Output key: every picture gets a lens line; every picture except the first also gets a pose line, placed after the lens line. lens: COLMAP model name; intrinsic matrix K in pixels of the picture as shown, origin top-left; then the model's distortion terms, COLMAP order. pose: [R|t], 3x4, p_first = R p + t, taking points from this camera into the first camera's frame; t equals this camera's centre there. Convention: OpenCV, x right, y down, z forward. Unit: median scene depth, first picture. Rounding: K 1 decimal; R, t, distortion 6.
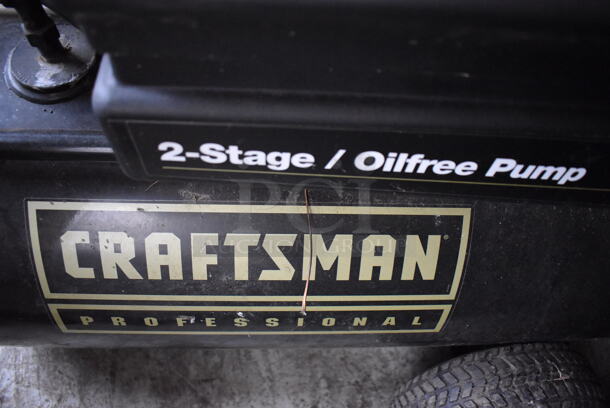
lens RADIAL K [[468.5, 0, 305.0], [0, 468.5, 204.0], [0, 0, 1]] dist [-0.080848, -0.001880]
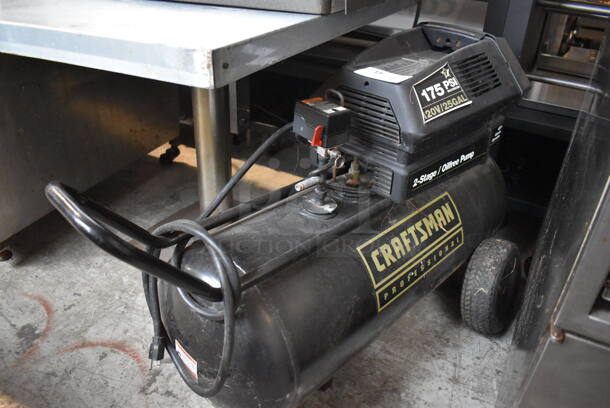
lens RADIAL K [[468.5, 0, 305.0], [0, 468.5, 204.0], [0, 0, 1]] dist [-0.080848, -0.001880]
pose [[0.716753, -0.389357, 0.578504, -2.091531], [0.612544, 0.748007, -0.255489, 0.281305], [-0.333249, 0.537481, 0.774635, -0.975115]]
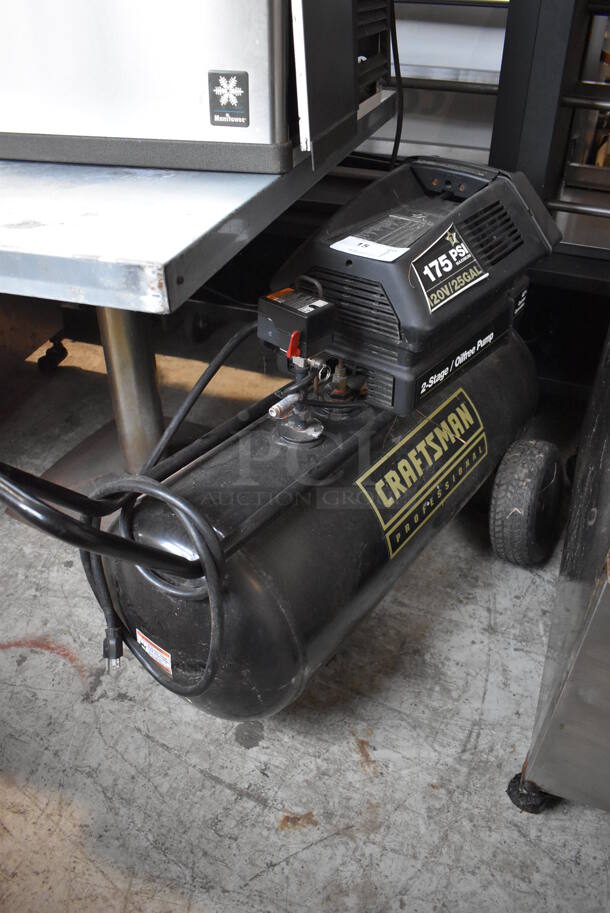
lens RADIAL K [[701.2, 0, 305.0], [0, 701.2, 456.5], [0, 0, 1]] dist [-0.080848, -0.001880]
pose [[0.614248, -0.519948, 0.593593, -2.313864], [0.706339, 0.697661, -0.119812, 0.117375], [-0.351830, 0.492873, 0.795796, -1.259104]]
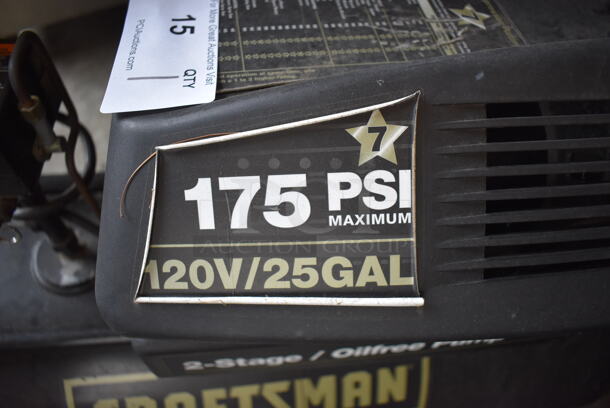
lens RADIAL K [[459.4, 0, 305.0], [0, 459.4, 204.0], [0, 0, 1]] dist [-0.081862, 0.000843]
pose [[0.993773, -0.092724, 0.061791, -0.007087], [0.097859, 0.991475, -0.086031, -0.290350], [-0.053287, 0.091542, 0.994374, -0.221665]]
